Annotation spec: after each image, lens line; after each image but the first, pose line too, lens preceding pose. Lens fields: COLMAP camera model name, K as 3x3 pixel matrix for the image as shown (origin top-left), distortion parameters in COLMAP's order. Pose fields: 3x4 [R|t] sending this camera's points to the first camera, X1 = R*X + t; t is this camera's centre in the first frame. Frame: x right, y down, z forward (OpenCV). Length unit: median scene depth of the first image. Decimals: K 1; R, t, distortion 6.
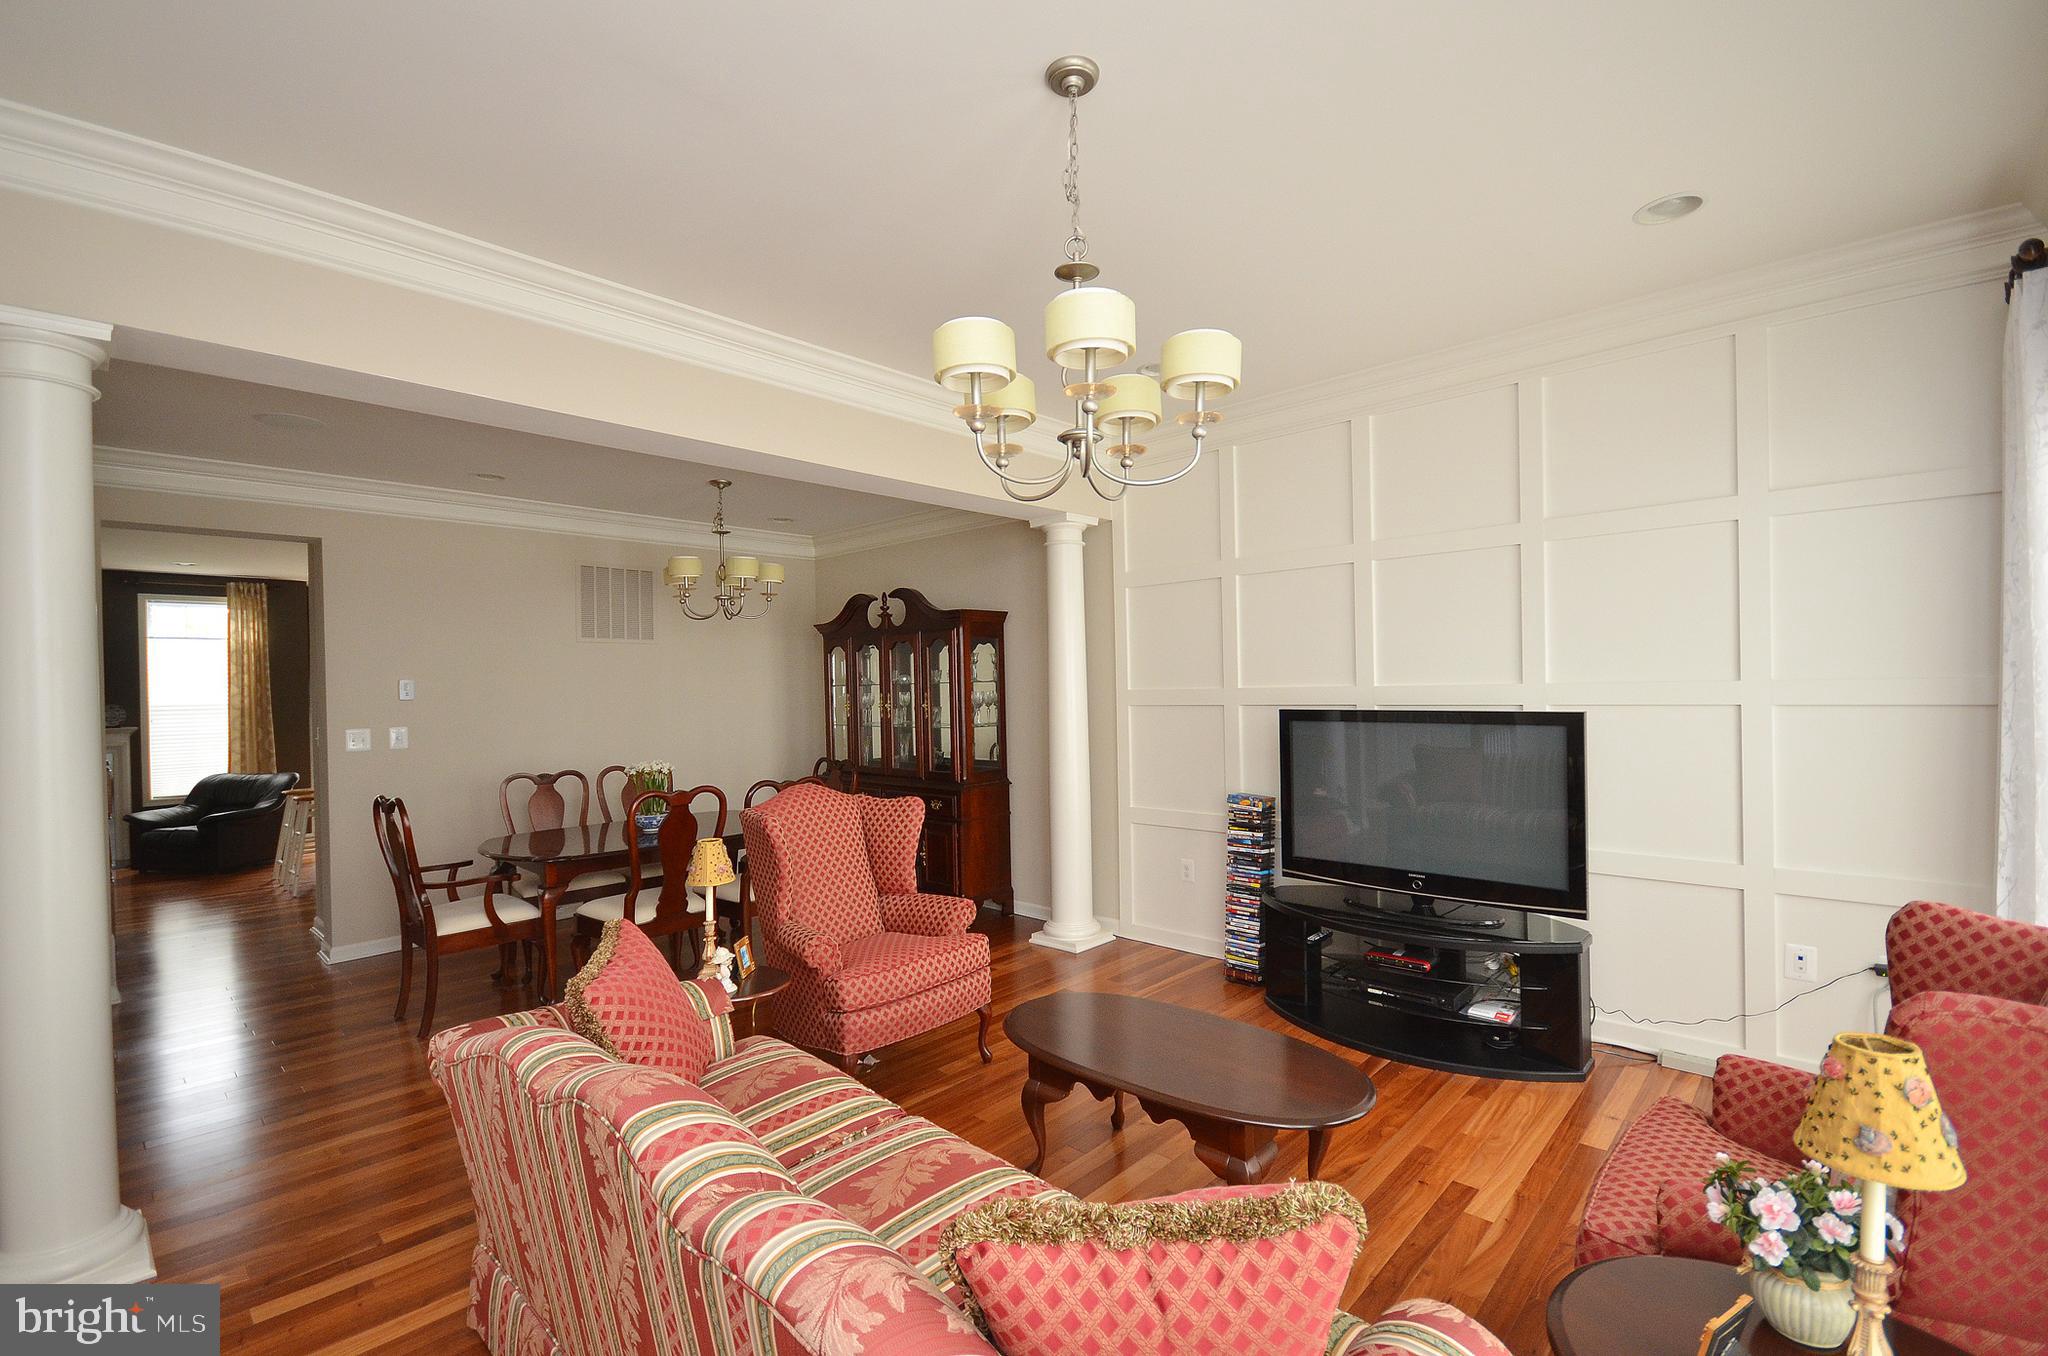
lens RADIAL K [[907.5, 0, 1038.7], [0, 907.5, 688.2], [0, 0, 1]] dist [-0.000392, -0.000260]
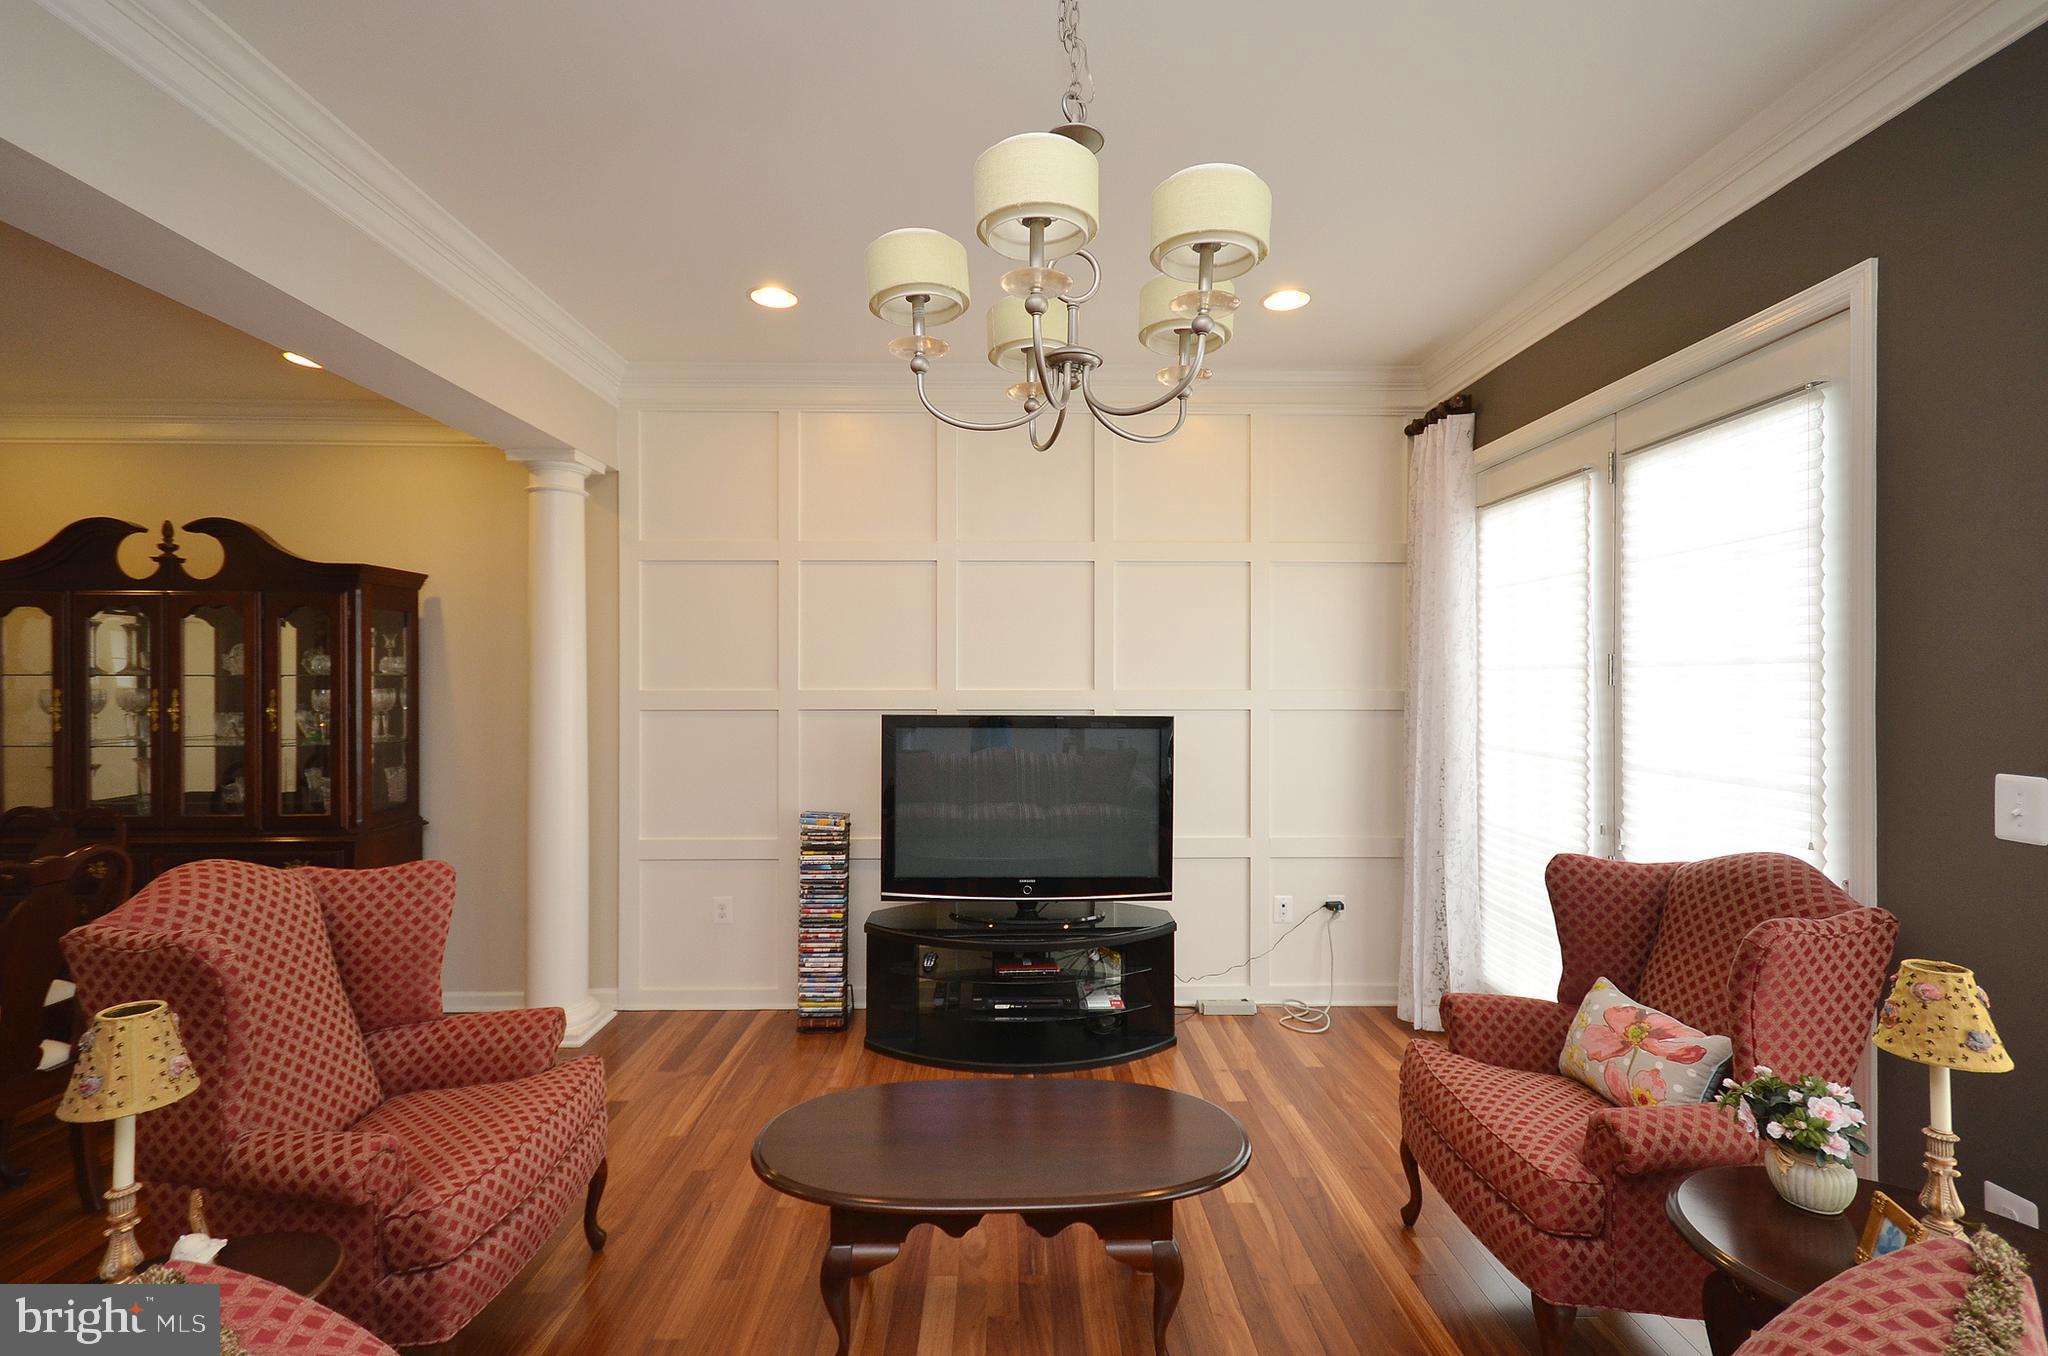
lens RADIAL K [[907.5, 0, 1024.3], [0, 907.5, 684.9], [0, 0, 1]] dist [-0.000392, -0.000260]
pose [[0.717740, 0.018121, 0.696075, -0.279809], [-0.013312, 0.999836, -0.012303, 0.003342], [-0.696184, -0.000436, 0.717863, 0.280070]]
